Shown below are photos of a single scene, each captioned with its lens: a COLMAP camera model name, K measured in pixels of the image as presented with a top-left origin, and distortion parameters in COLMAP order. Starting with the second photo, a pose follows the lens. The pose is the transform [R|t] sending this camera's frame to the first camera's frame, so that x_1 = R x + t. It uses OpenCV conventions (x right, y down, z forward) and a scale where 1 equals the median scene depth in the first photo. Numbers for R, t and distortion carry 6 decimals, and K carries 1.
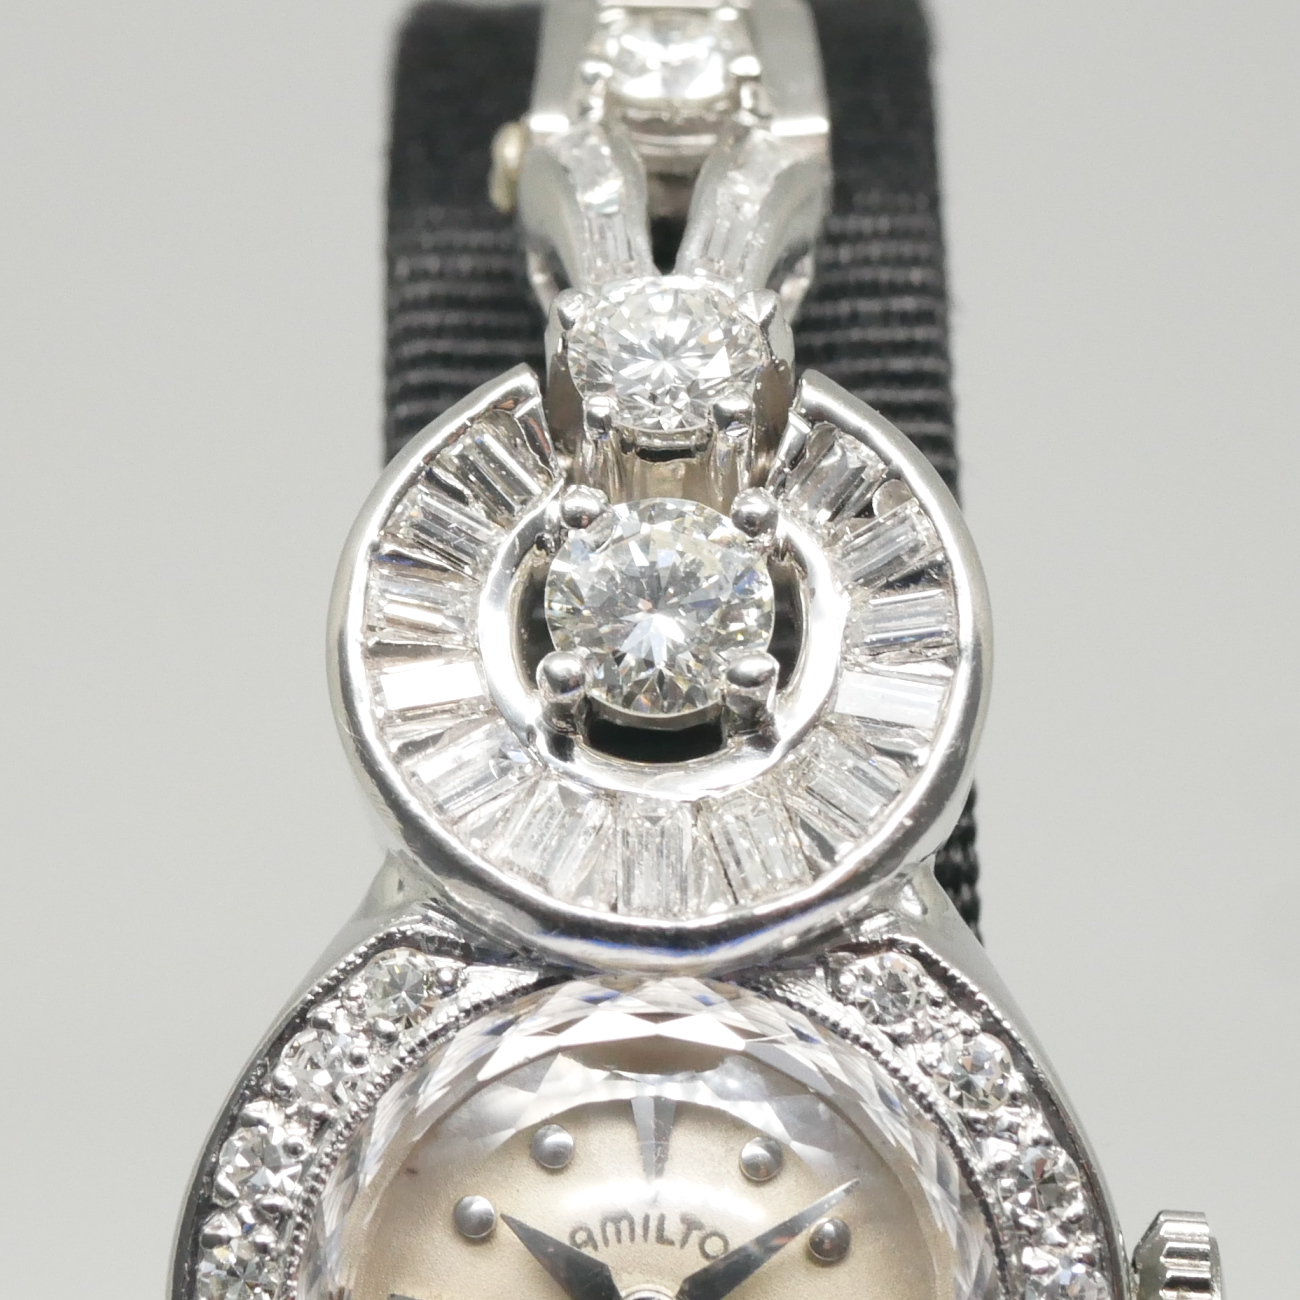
lens RADIAL K [[5882.1, 0, 650.0], [0, 5882.1, 650.0], [0, 0, 1]] dist [0.061005, -1.863435]
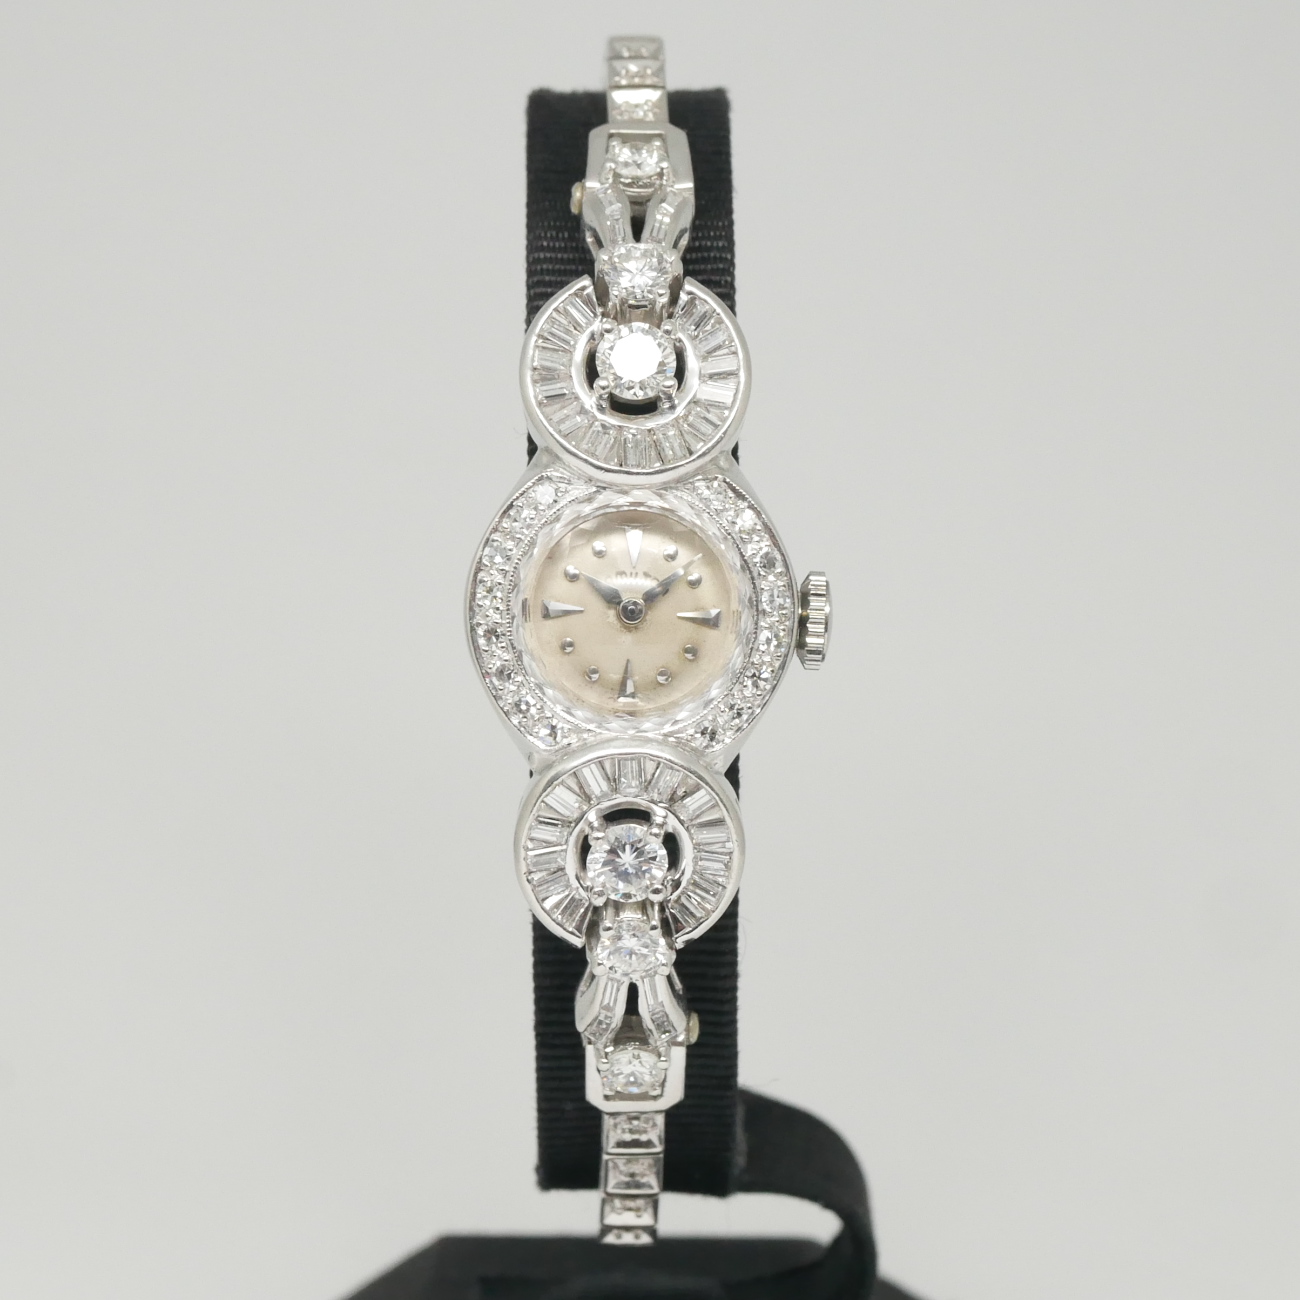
lens RADIAL K [[5882.1, 0, 650.0], [0, 5882.1, 650.0], [0, 0, 1]] dist [0.061005, -1.863435]
pose [[0.999721, -0.001982, 0.023551, -0.059197], [0.000630, 0.998358, 0.057276, -0.031103], [-0.023626, -0.057245, 0.998081, -1.869652]]
